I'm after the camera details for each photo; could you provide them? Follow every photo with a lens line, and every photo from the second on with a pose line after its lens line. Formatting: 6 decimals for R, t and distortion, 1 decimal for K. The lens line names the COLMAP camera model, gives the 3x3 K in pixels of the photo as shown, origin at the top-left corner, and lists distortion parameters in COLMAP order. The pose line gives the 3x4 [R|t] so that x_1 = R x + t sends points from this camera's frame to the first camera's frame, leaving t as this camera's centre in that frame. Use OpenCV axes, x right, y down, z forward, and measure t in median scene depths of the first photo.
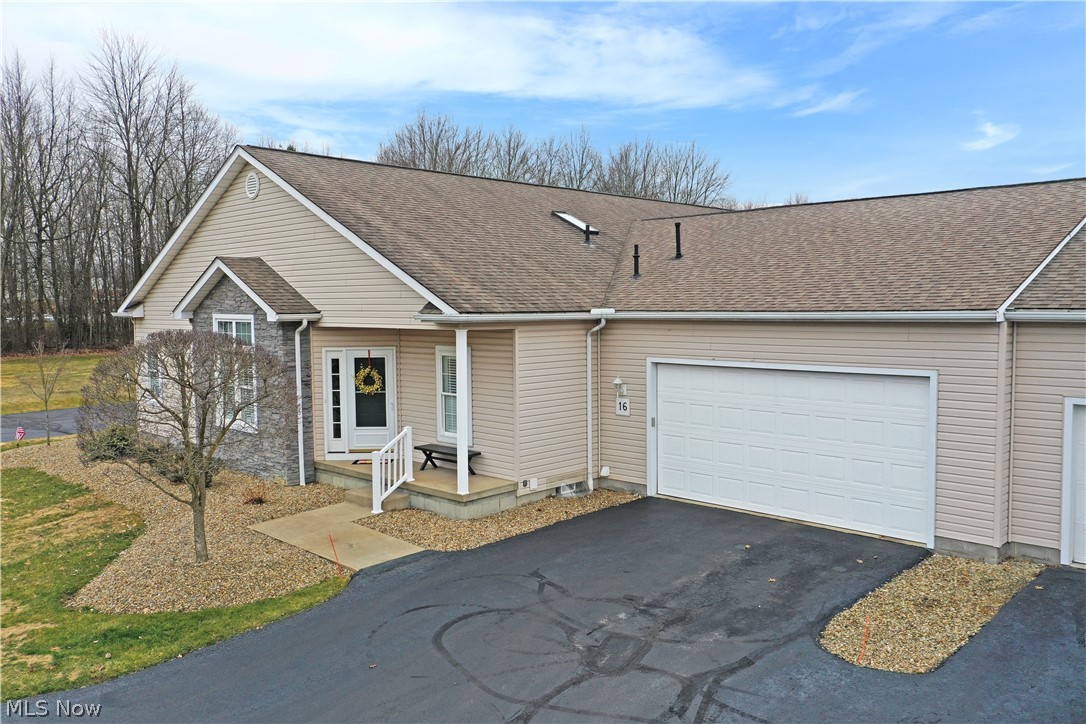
lens RADIAL K [[866.2, 0, 543.0], [0, 866.2, 362.0], [0, 0, 1]] dist [0.015429, 0.004407]
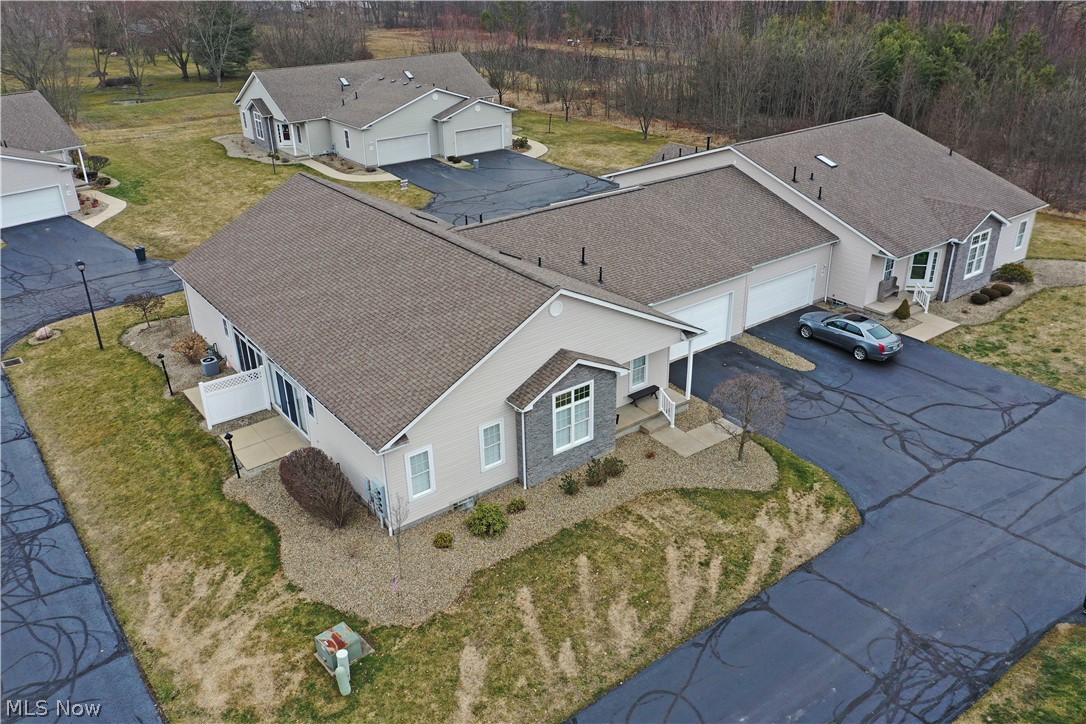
lens RADIAL K [[866.2, 0, 543.0], [0, 866.2, 362.0], [0, 0, 1]] dist [0.015429, 0.004407]
pose [[0.987550, 0.053753, -0.147840, 1.897813], [0.004981, 0.928652, 0.370919, -0.536907], [0.157229, -0.367037, 0.916822, -3.466473]]
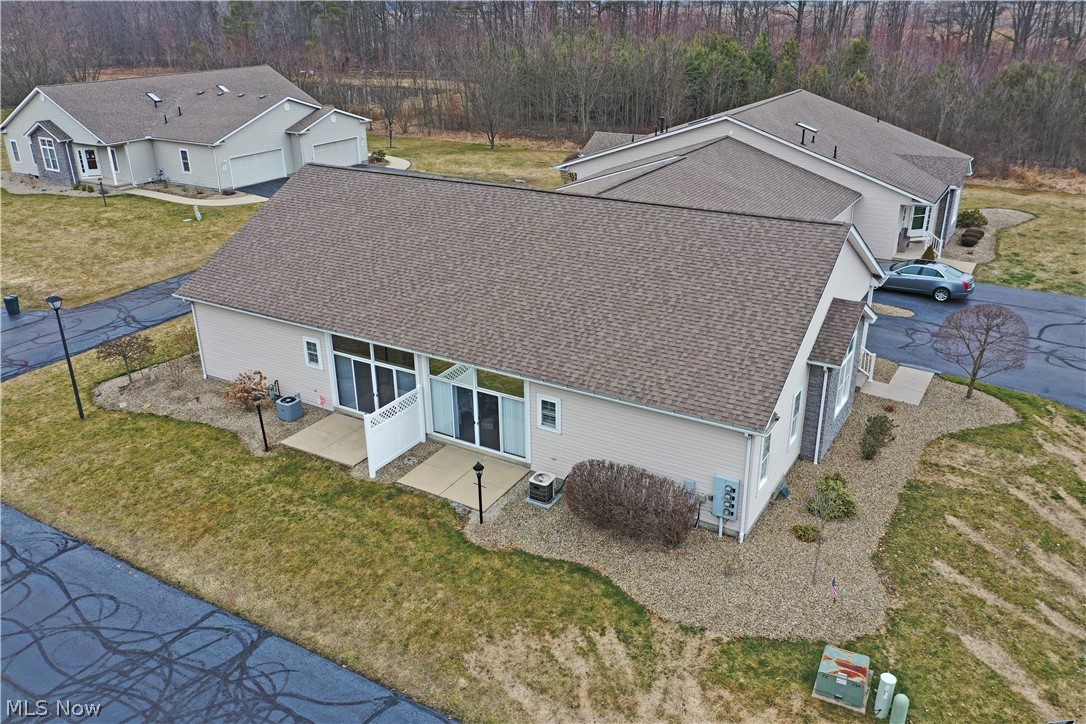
lens RADIAL K [[866.2, 0, 543.0], [0, 866.2, 362.0], [0, 0, 1]] dist [0.015429, 0.004407]
pose [[0.973438, -0.097629, 0.207093, 0.836173], [0.025084, 0.944559, 0.327383, -0.321835], [-0.227574, -0.313492, 0.921918, -3.187611]]
